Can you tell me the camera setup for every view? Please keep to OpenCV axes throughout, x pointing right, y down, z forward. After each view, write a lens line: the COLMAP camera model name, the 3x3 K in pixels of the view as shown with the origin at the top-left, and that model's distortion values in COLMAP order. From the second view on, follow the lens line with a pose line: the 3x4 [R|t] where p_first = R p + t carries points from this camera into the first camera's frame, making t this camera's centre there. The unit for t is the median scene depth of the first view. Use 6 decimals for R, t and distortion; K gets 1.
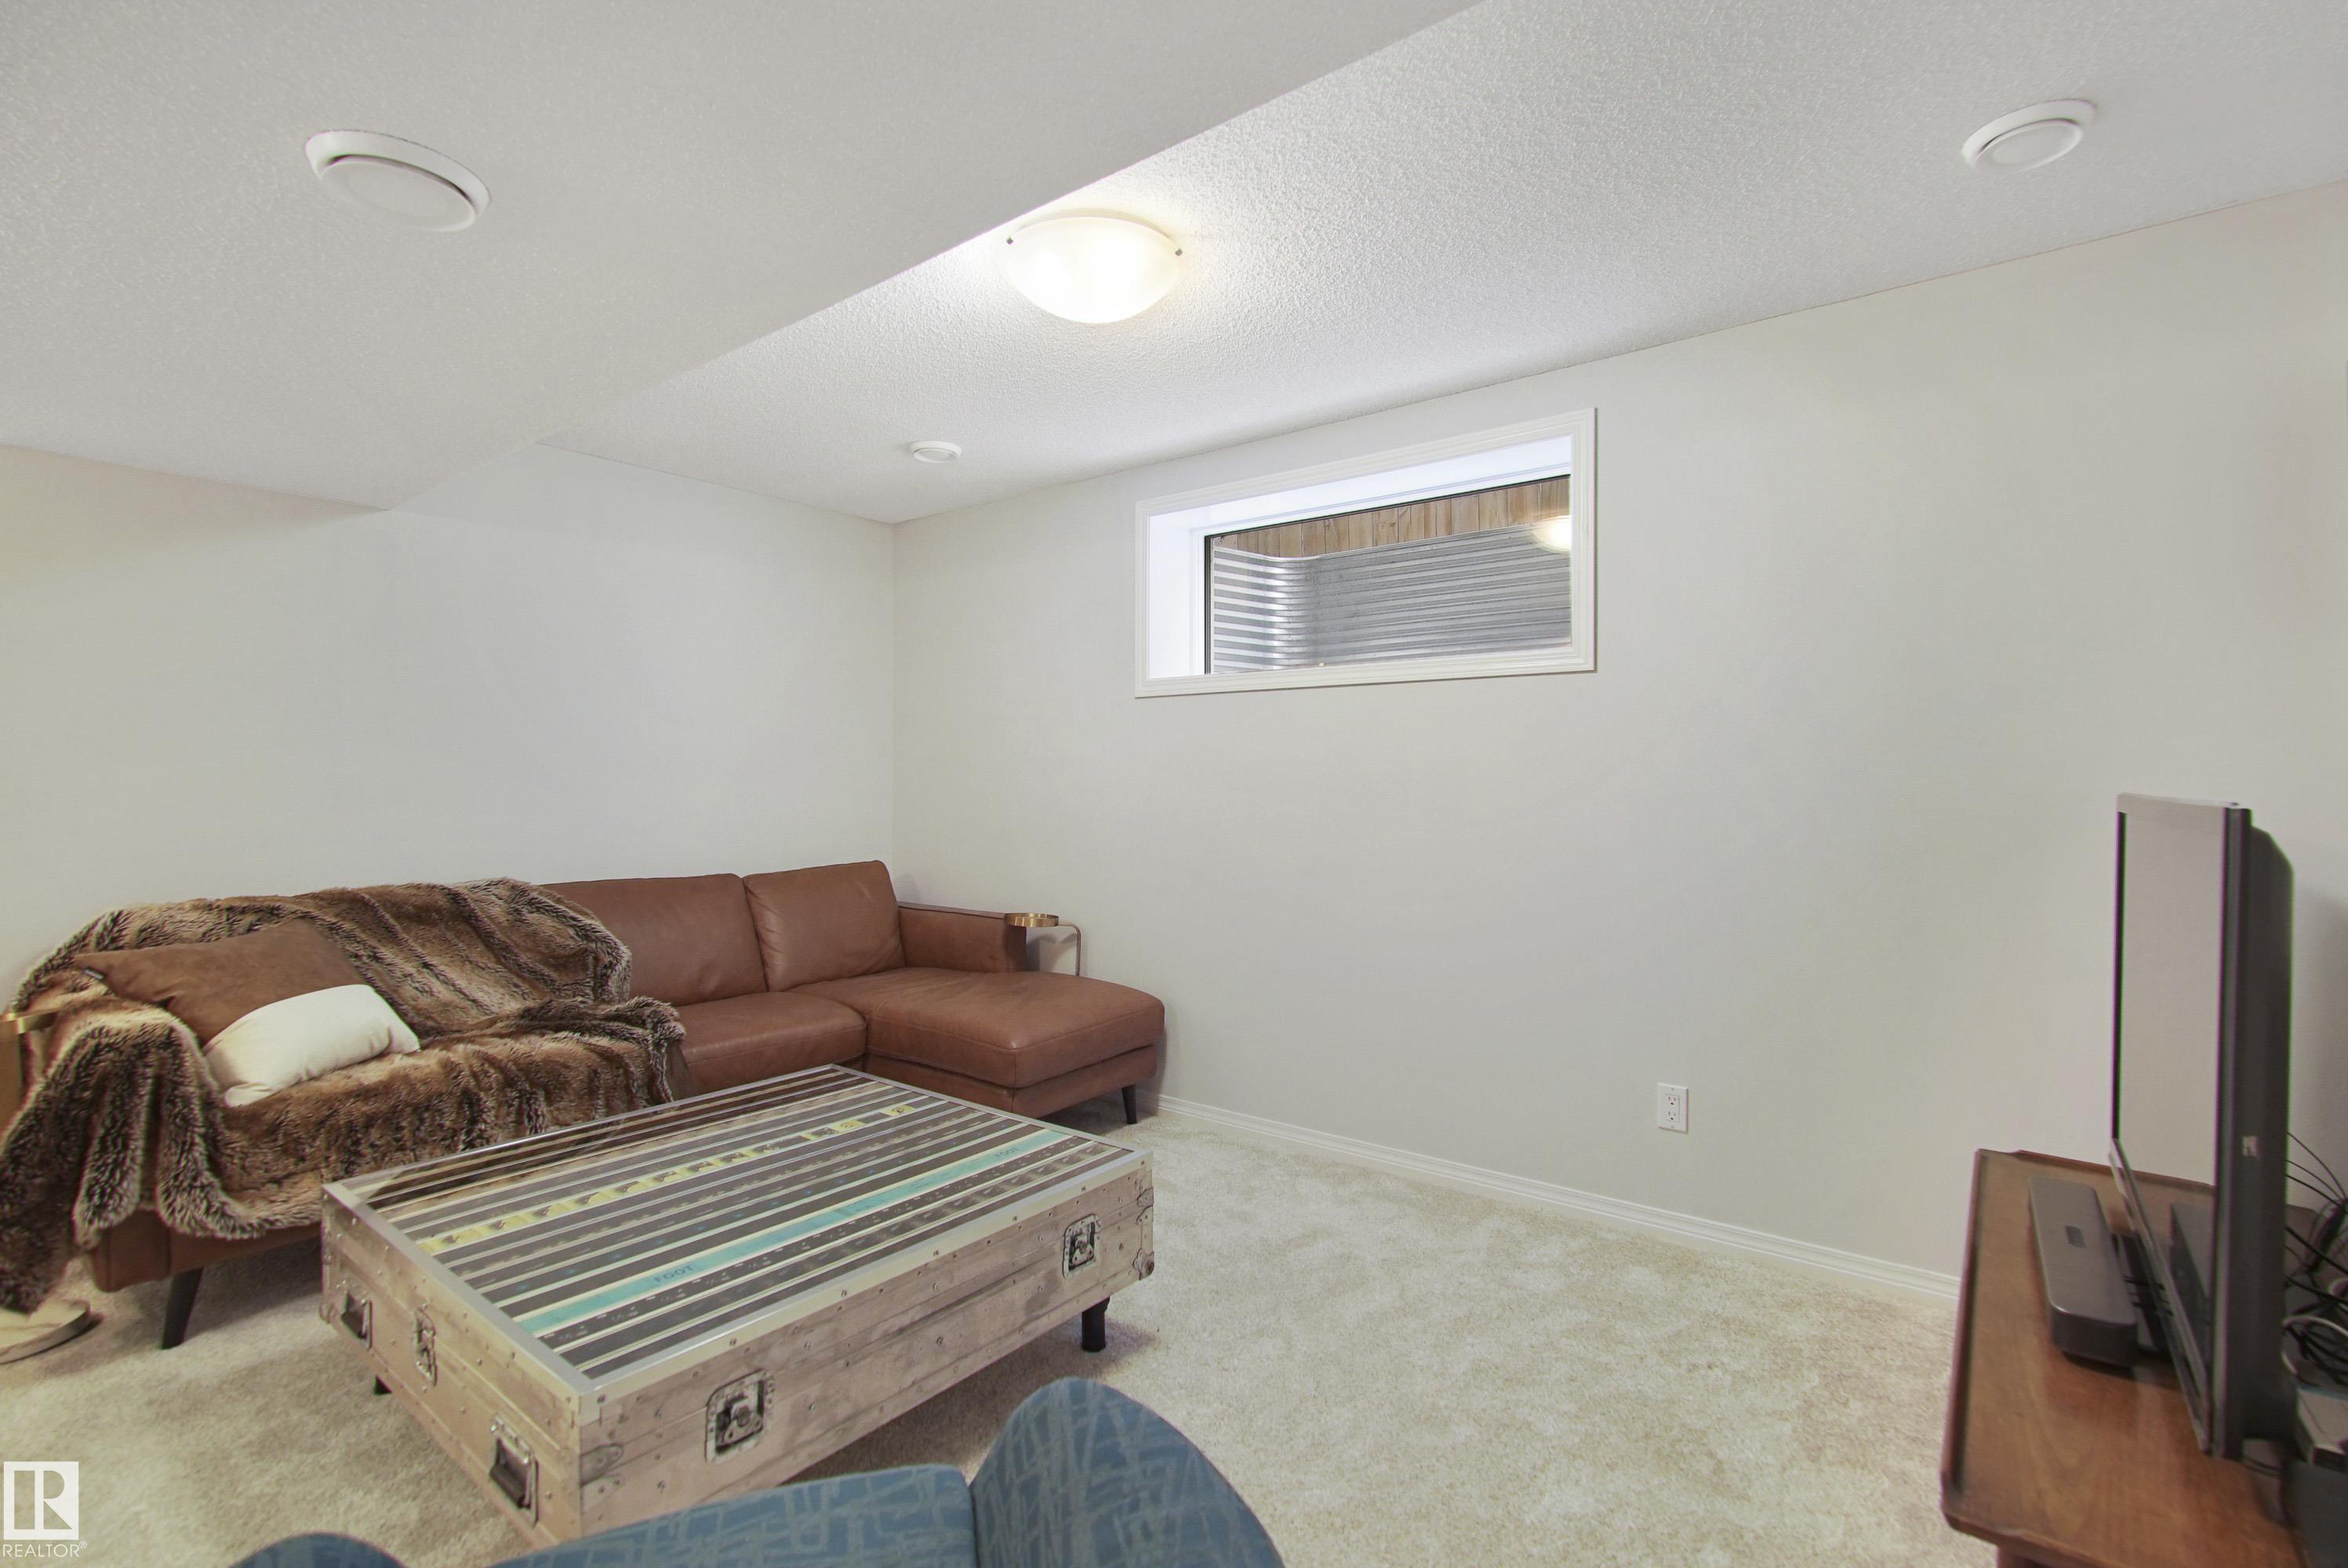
lens RADIAL K [[1061.0, 0, 1174.0], [0, 1061.0, 784.0], [0, 0, 1]] dist [-0.000676, -0.000084]
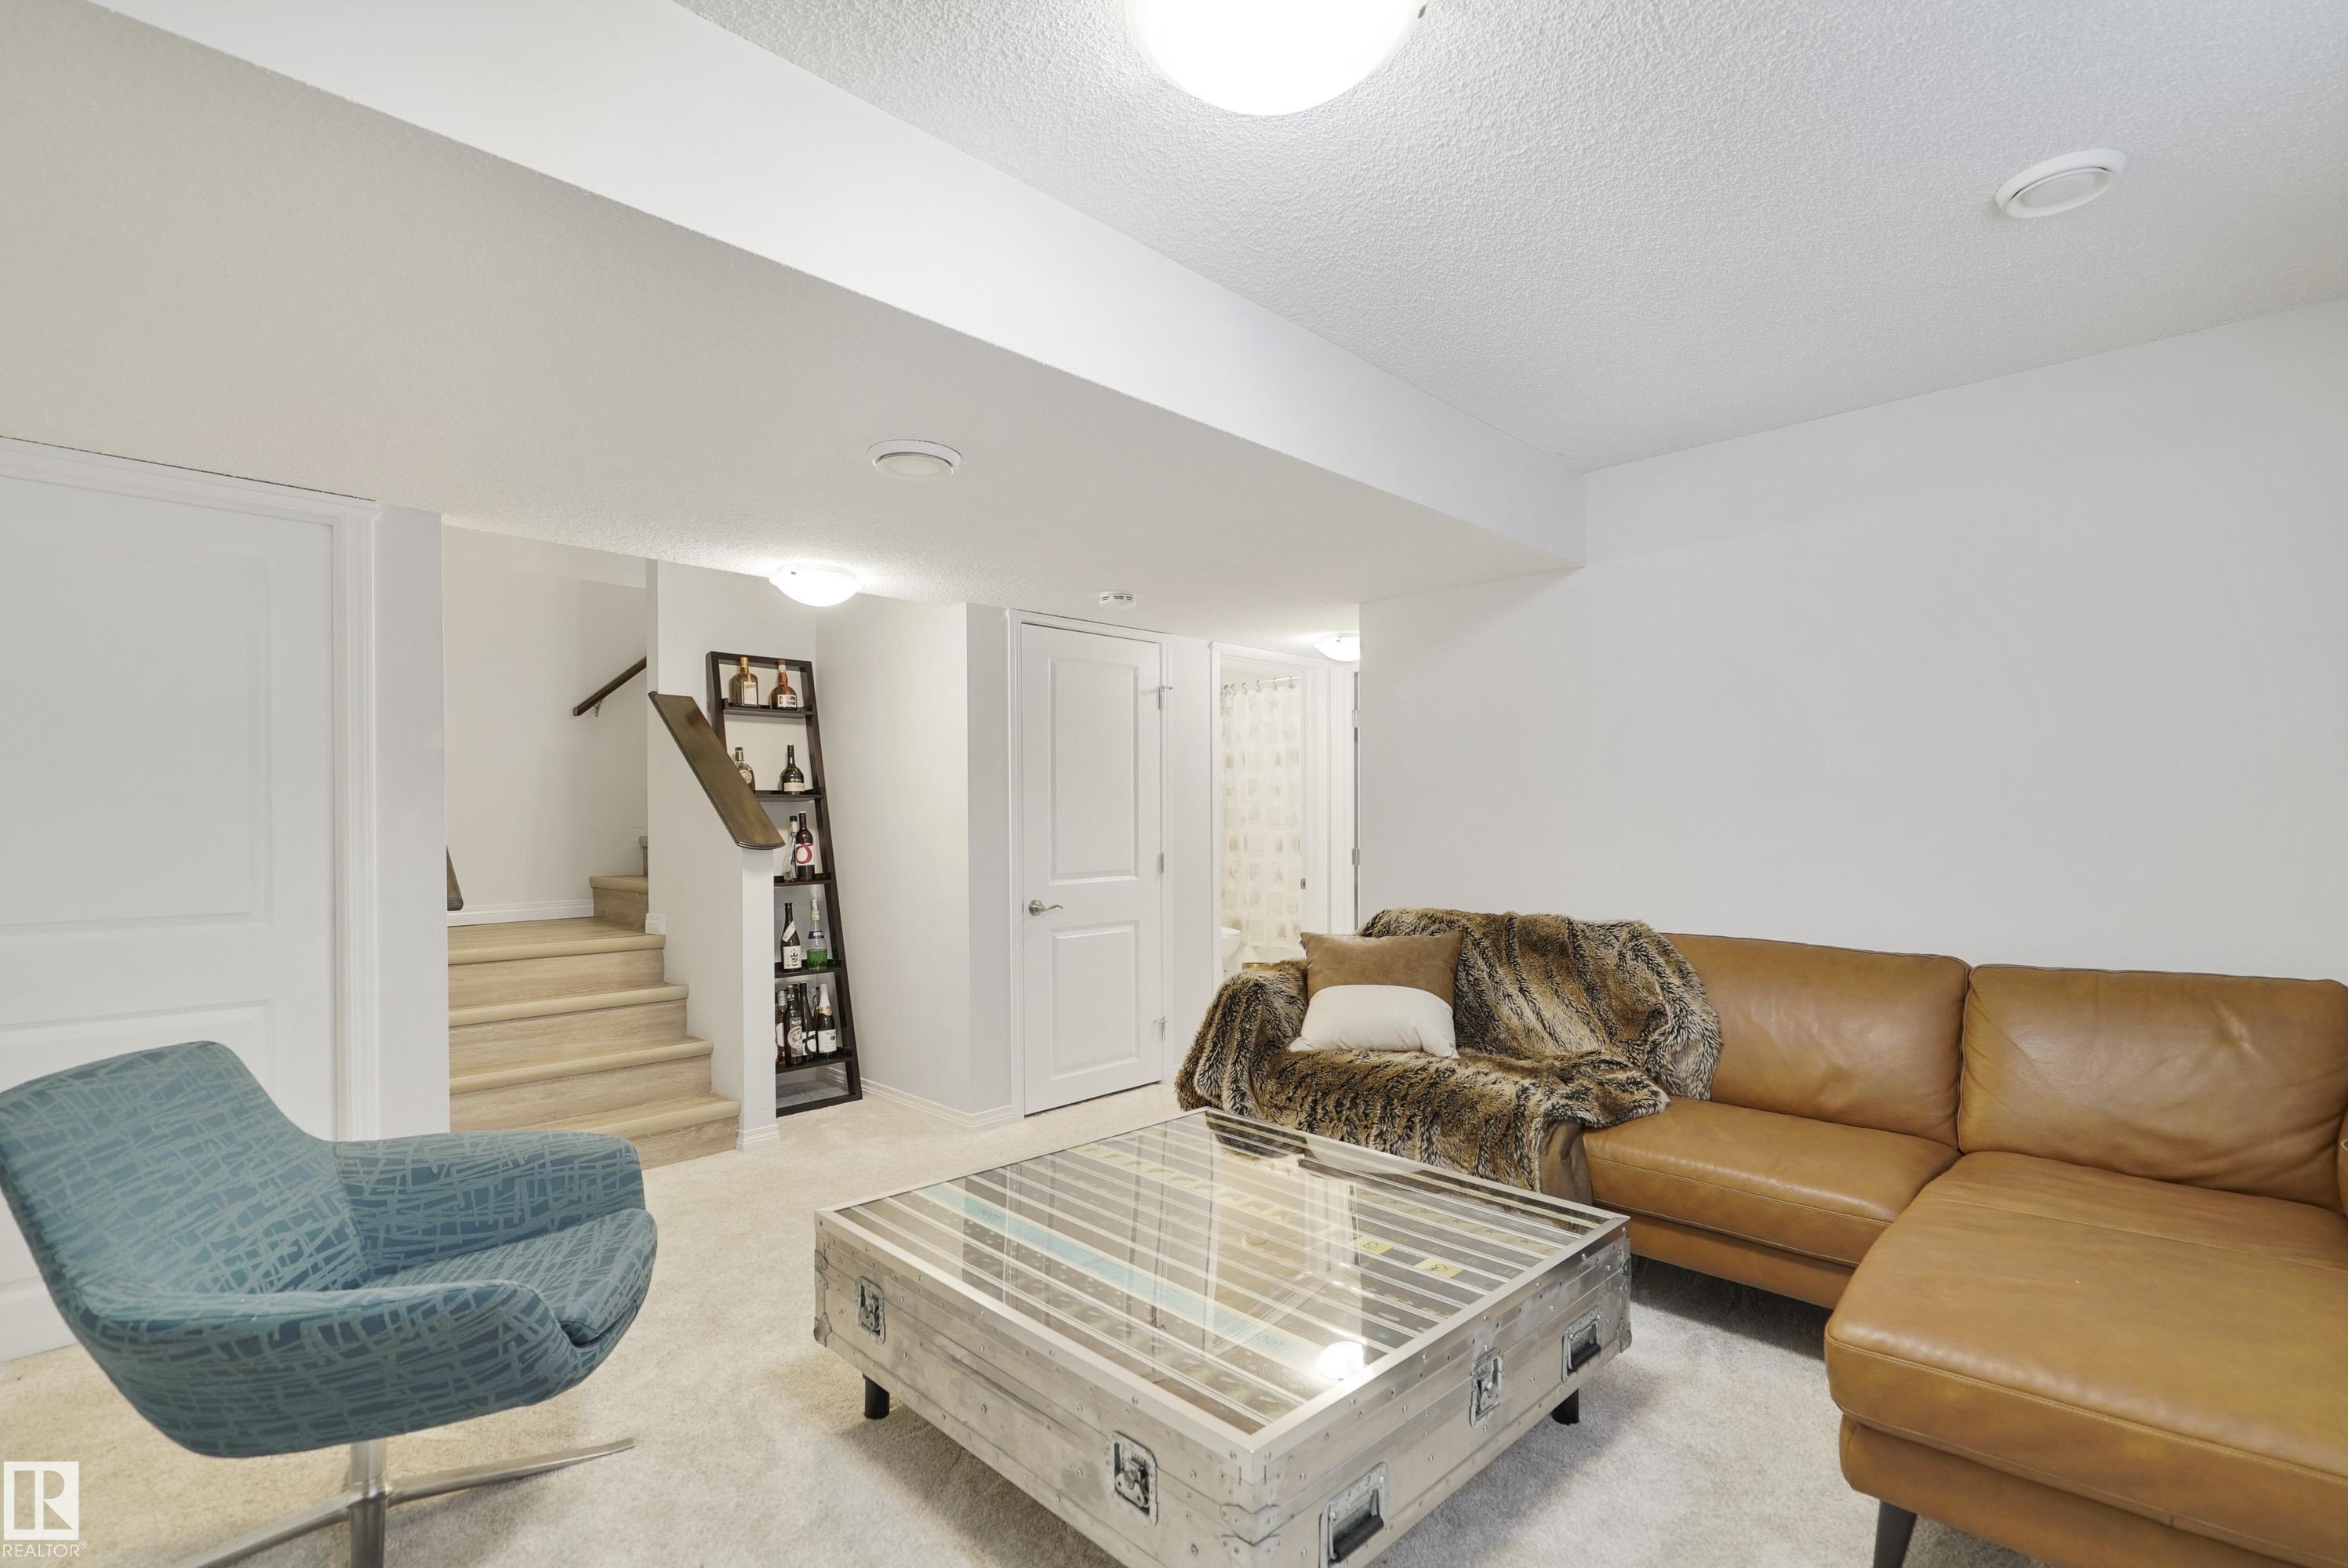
lens RADIAL K [[1095.1, 0, 1167.3], [0, 1095.1, 820.8], [0, 0, 1]] dist [-0.000971, 0.000246]
pose [[-0.133019, 0.002956, -0.991109, 0.546828], [-0.001685, 0.999993, 0.003208, -0.005153], [0.991112, 0.002097, -0.133014, 0.966203]]
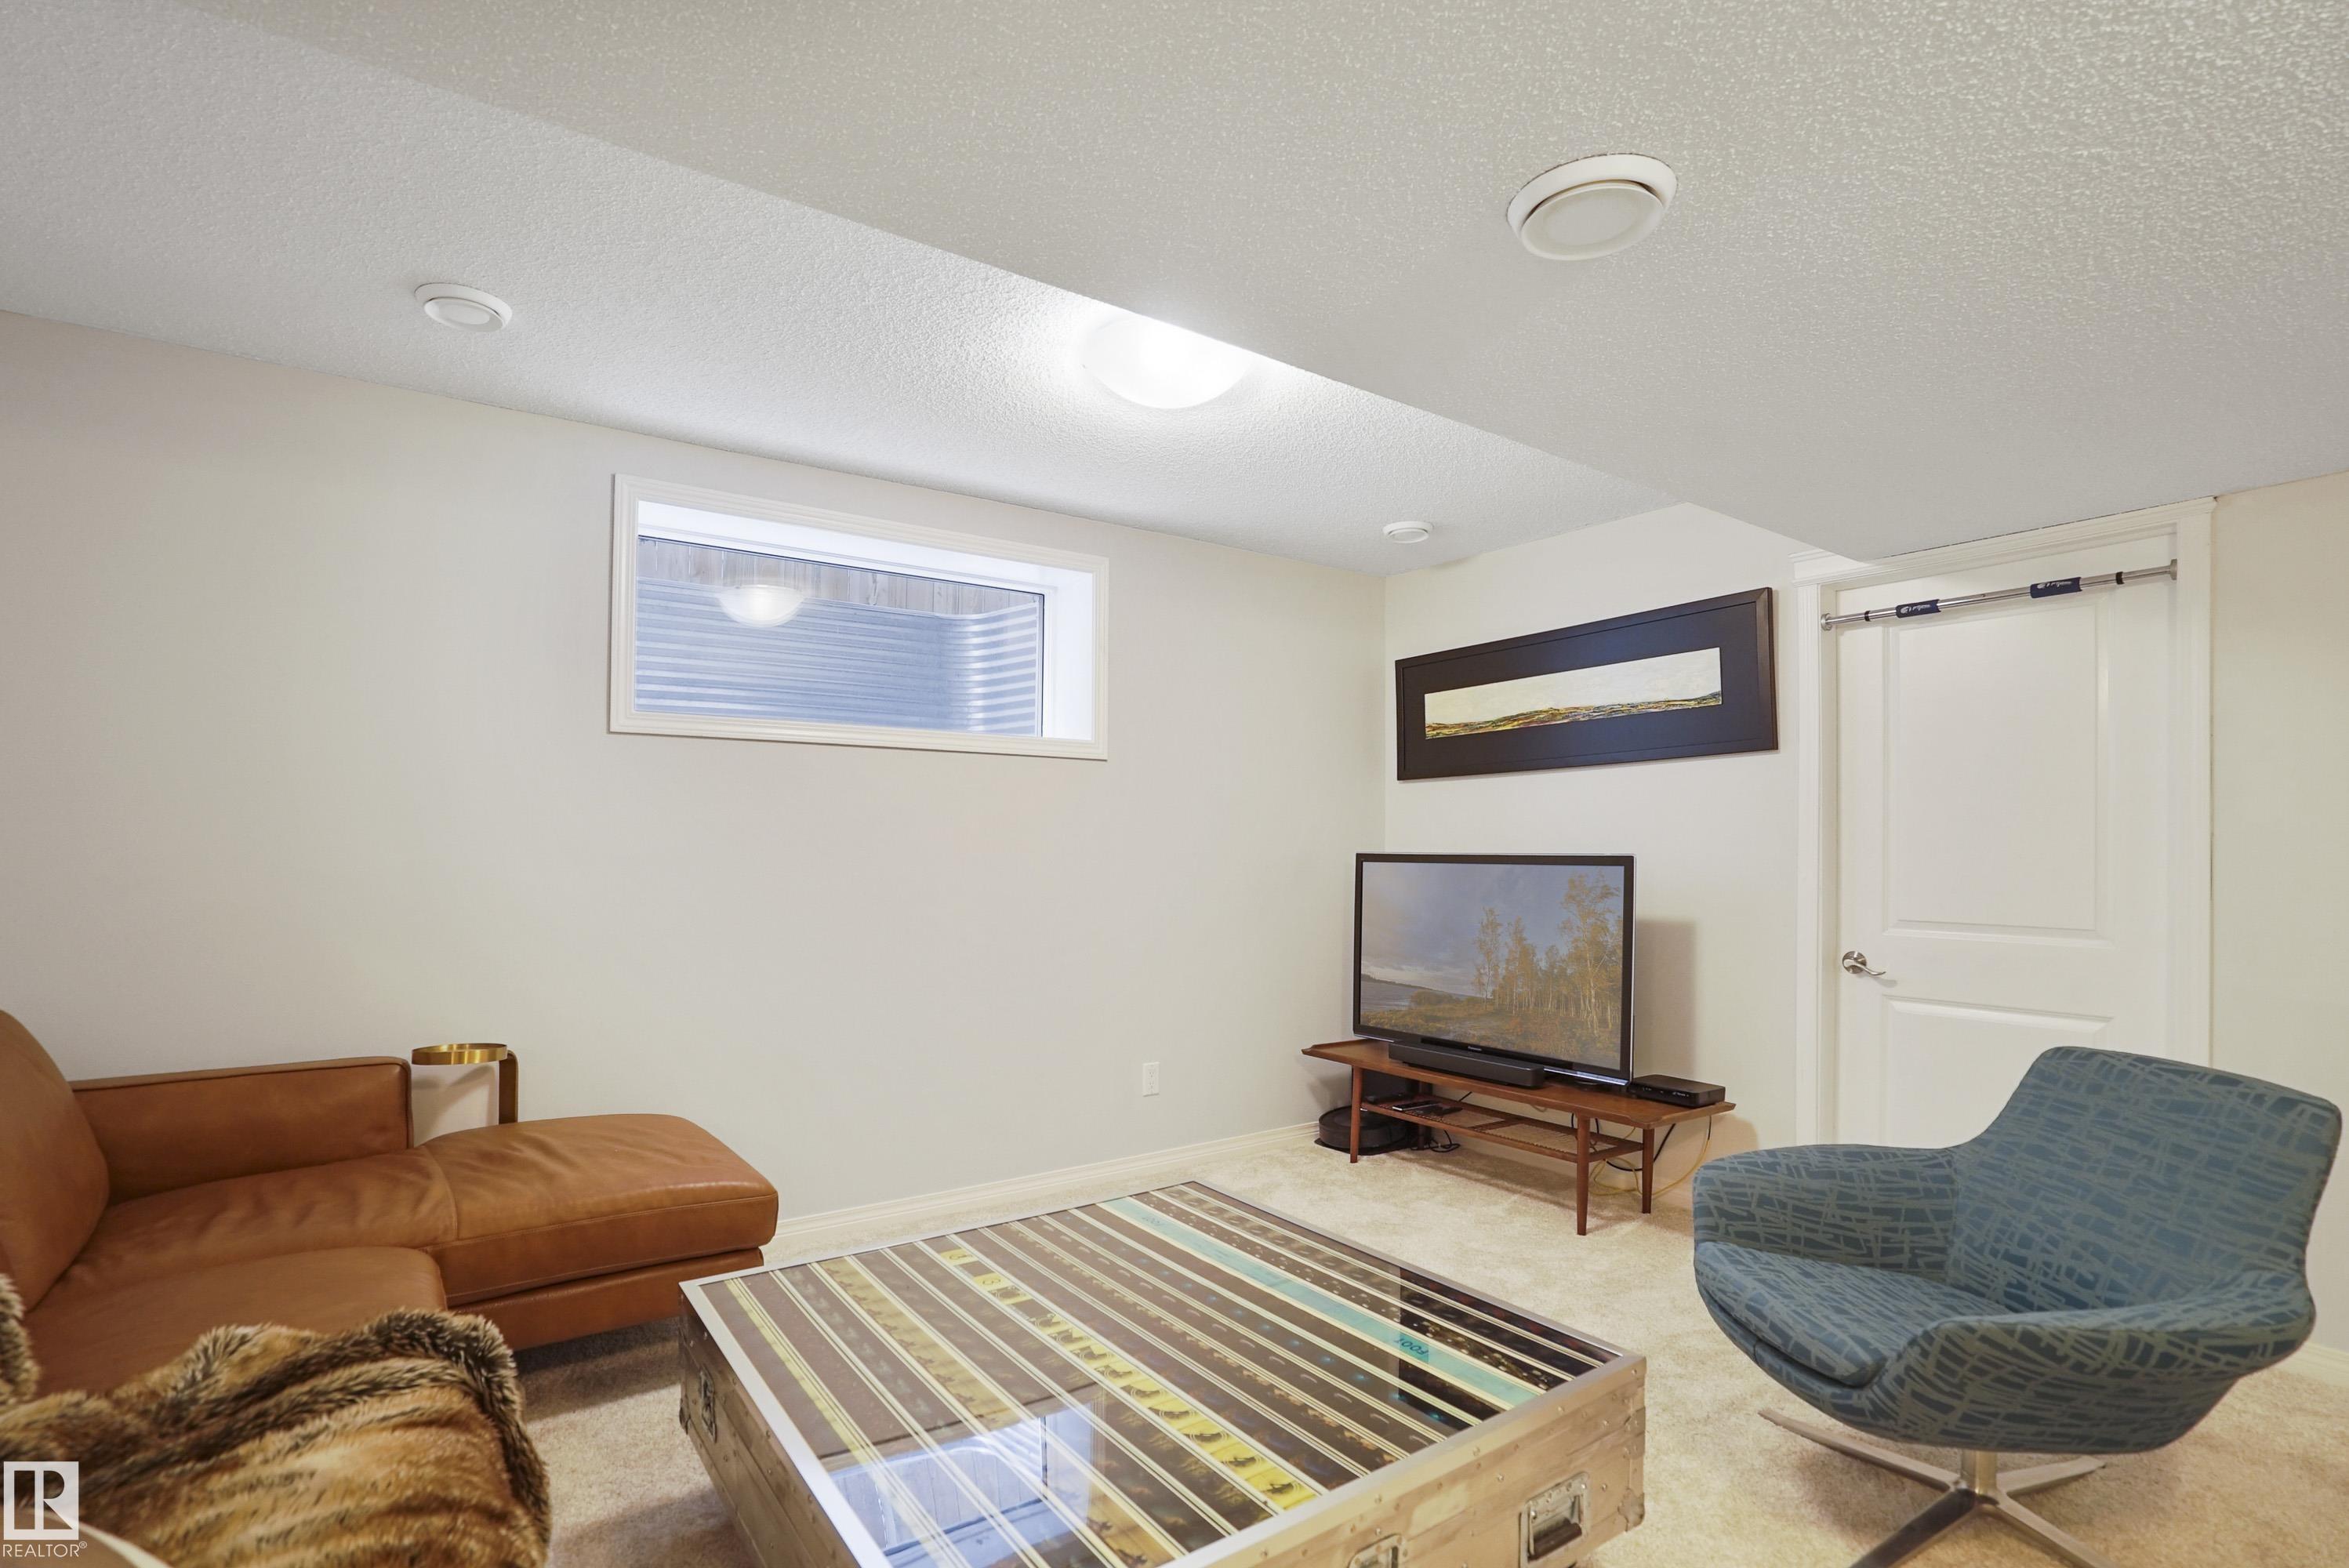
lens RADIAL K [[1094.9, 0, 1175.2], [0, 1094.9, 807.4], [0, 0, 1]] dist [-0.050508, 0.023569]
pose [[0.294667, 0.033601, 0.955009, -1.054301], [-0.001008, 0.999392, -0.034851, -0.000031], [-0.955599, 0.009307, 0.294522, 0.637983]]
